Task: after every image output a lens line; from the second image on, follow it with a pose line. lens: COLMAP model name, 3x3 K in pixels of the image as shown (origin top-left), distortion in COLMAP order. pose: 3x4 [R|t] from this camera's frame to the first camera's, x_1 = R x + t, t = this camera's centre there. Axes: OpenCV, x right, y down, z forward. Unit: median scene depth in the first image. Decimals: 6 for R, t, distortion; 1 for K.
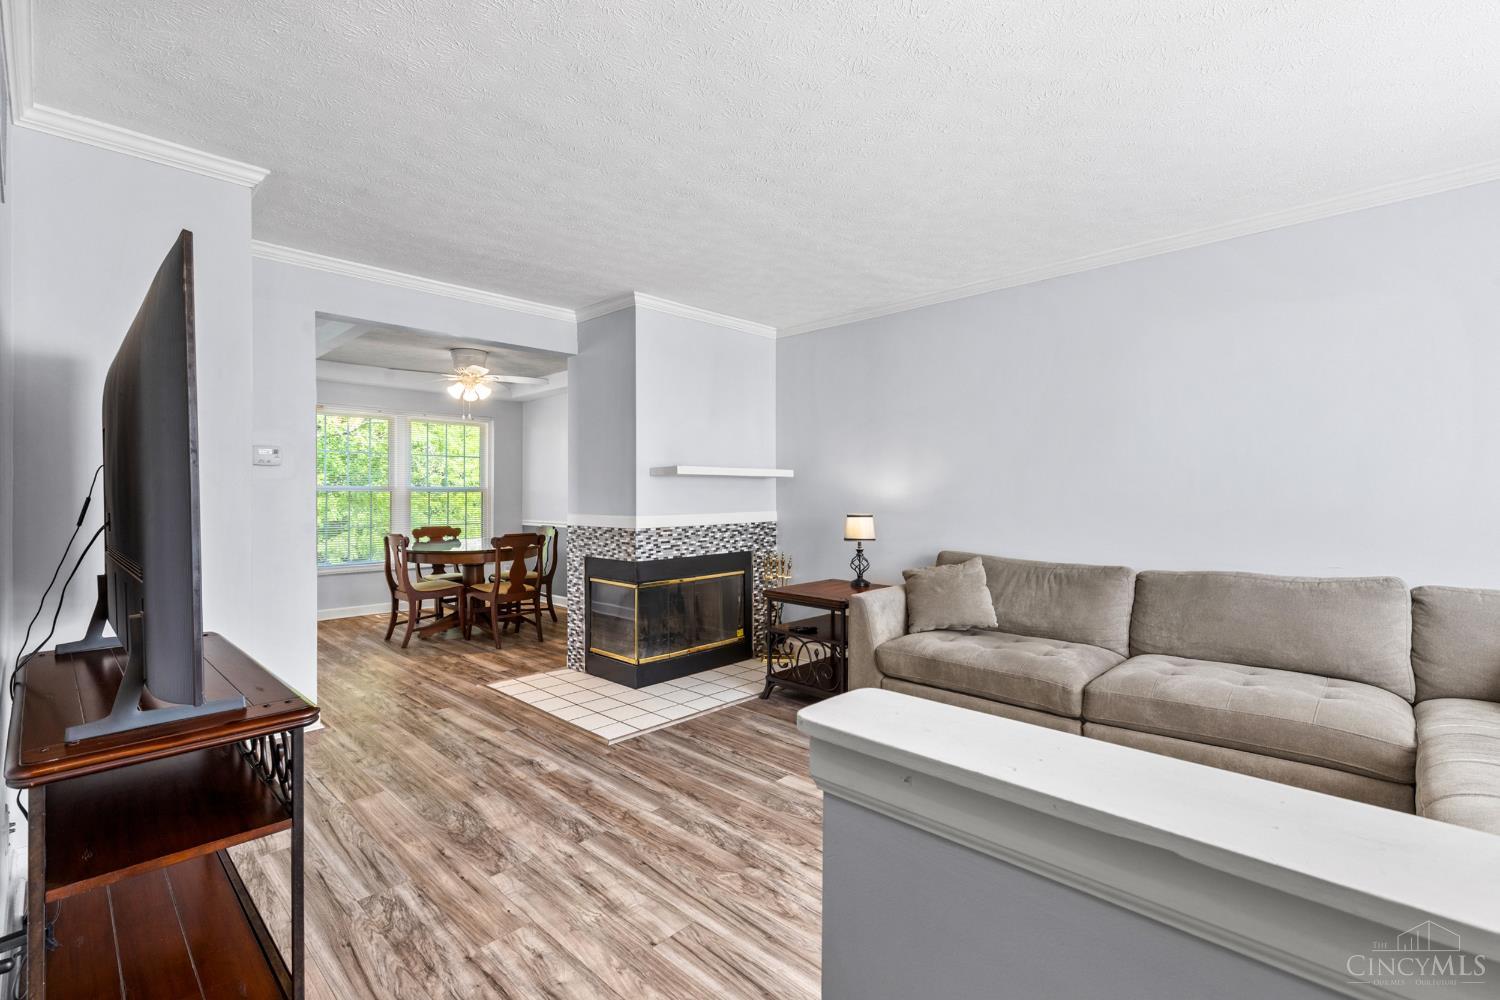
lens RADIAL K [[675.2, 0, 733.0], [0, 675.2, 502.2], [0, 0, 1]] dist [0.006457, -0.000775]
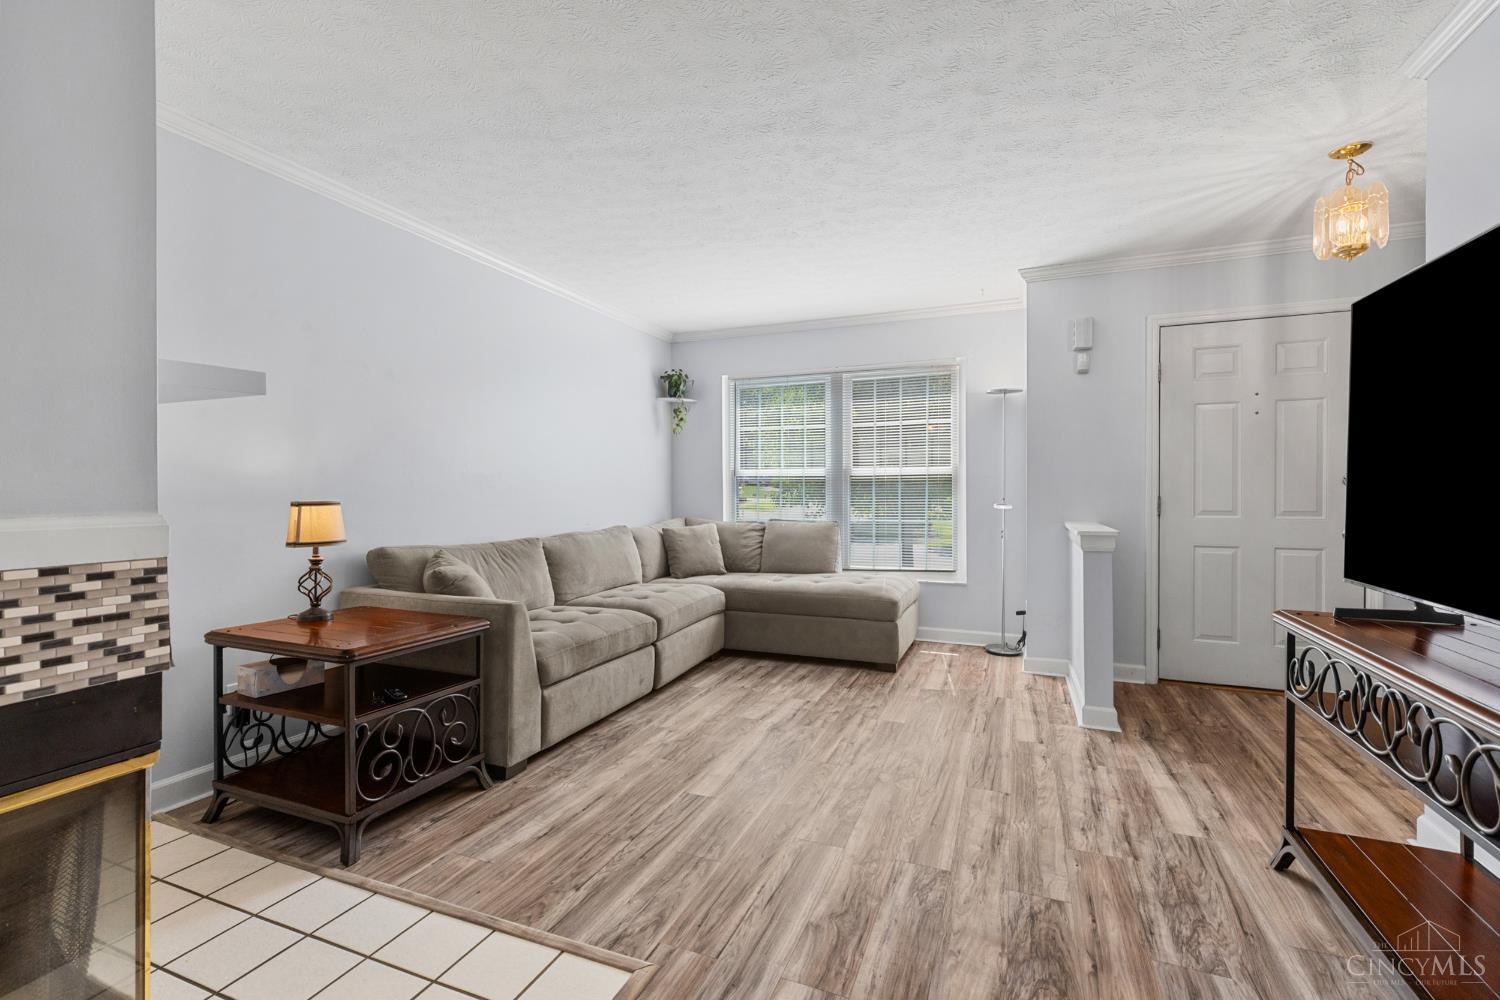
lens RADIAL K [[675.2, 0, 739.0], [0, 675.2, 501.8], [0, 0, 1]] dist [0.006457, -0.000775]
pose [[-0.380760, -0.011560, 0.924602, -0.513539], [0.012519, 0.999766, 0.017655, 0.012974], [-0.924589, 0.018298, -0.380526, 0.882099]]
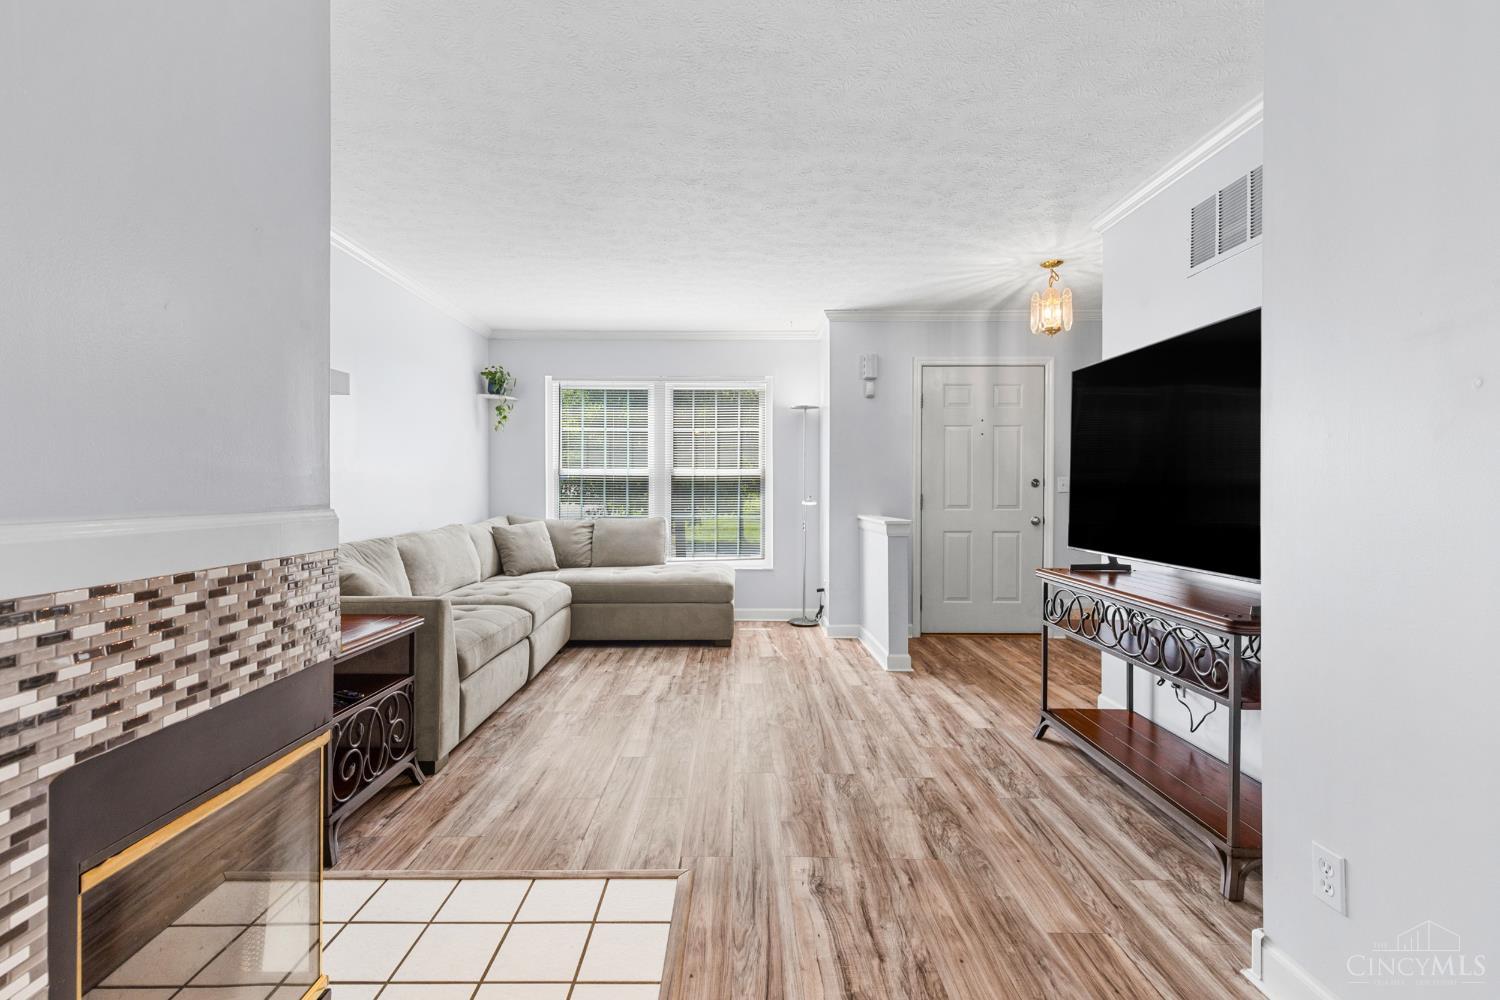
lens RADIAL K [[675.2, 0, 739.2], [0, 675.2, 499.9], [0, 0, 1]] dist [0.006457, -0.000775]
pose [[-0.708760, -0.008863, 0.705394, -0.502049], [0.008005, 0.999756, 0.020605, 0.011321], [-0.705404, 0.020251, -0.708516, 1.092763]]
